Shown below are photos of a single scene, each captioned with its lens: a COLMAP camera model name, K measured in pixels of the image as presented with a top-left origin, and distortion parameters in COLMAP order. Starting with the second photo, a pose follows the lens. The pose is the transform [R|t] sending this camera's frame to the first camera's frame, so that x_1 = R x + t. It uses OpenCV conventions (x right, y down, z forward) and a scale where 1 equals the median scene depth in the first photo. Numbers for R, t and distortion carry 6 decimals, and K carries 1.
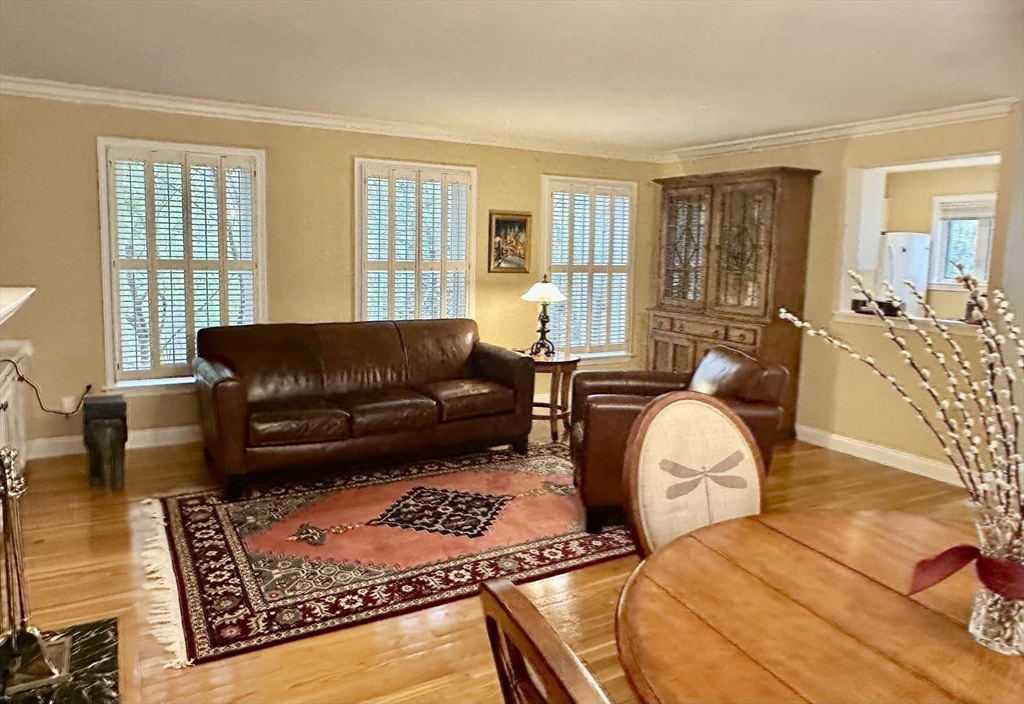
lens RADIAL K [[703.6, 0, 510.4], [0, 703.6, 348.8], [0, 0, 1]] dist [-0.000129, 0.002737]
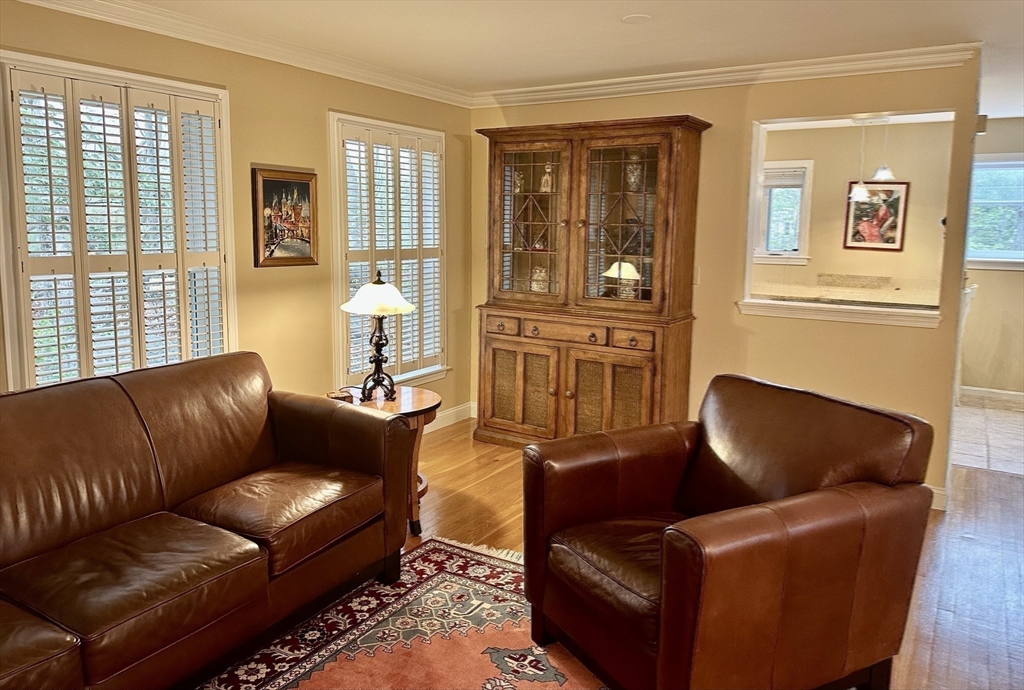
lens RADIAL K [[716.6, 0, 516.6], [0, 716.6, 319.1], [0, 0, 1]] dist [0.039669, -0.006813]
pose [[0.879050, -0.074149, 0.470928, -0.141037], [0.073527, 0.997098, 0.019748, -0.064389], [-0.471026, 0.017266, 0.881950, 0.375666]]
